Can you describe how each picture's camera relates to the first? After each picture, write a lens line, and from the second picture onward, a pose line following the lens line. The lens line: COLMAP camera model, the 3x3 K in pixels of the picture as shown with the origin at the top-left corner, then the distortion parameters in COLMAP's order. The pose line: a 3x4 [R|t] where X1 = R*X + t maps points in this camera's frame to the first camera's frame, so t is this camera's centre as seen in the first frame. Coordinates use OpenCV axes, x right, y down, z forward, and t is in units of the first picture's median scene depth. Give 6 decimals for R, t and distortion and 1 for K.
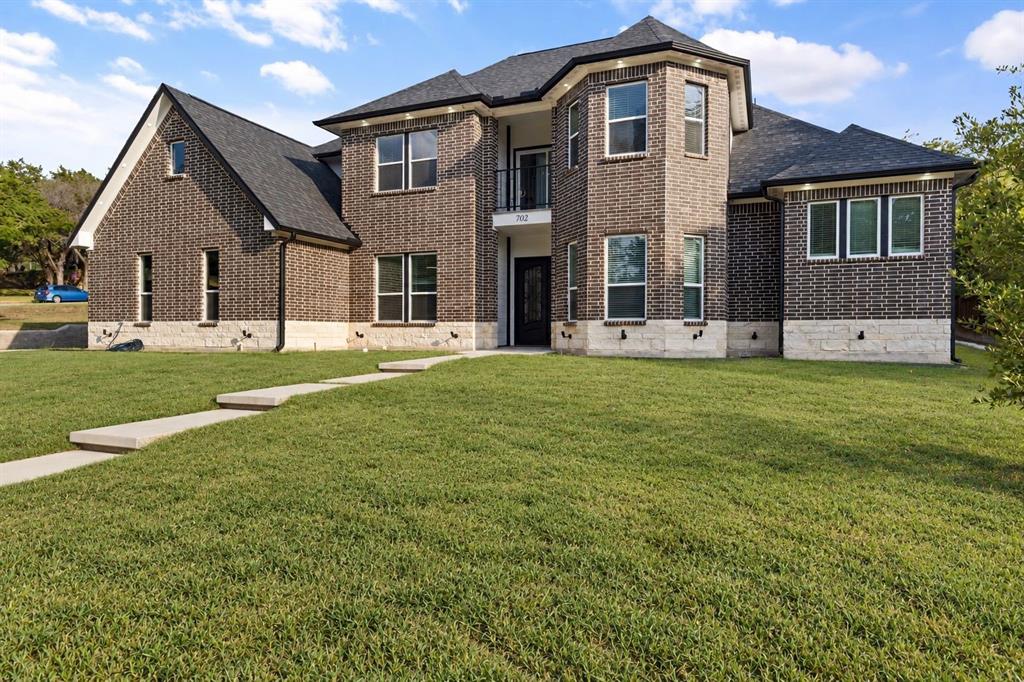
lens RADIAL K [[517.0, 0, 542.5], [0, 517.0, 341.1], [0, 0, 1]] dist [0.001476, 0.000075]
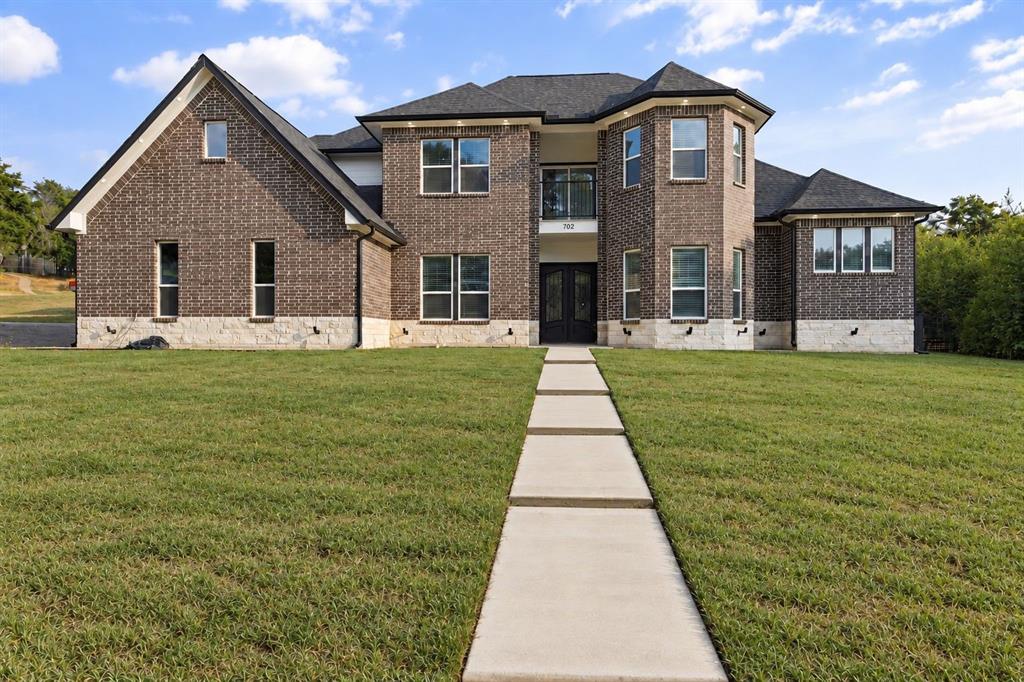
lens RADIAL K [[464.2, 0, 512.0], [0, 464.2, 341.0], [0, 0, 1]] dist [0.001541, -0.000599]
pose [[0.964621, -0.004316, 0.263607, -0.417691], [0.004191, 0.999991, 0.001034, 0.005984], [-0.263609, 0.000108, 0.964630, 0.067771]]
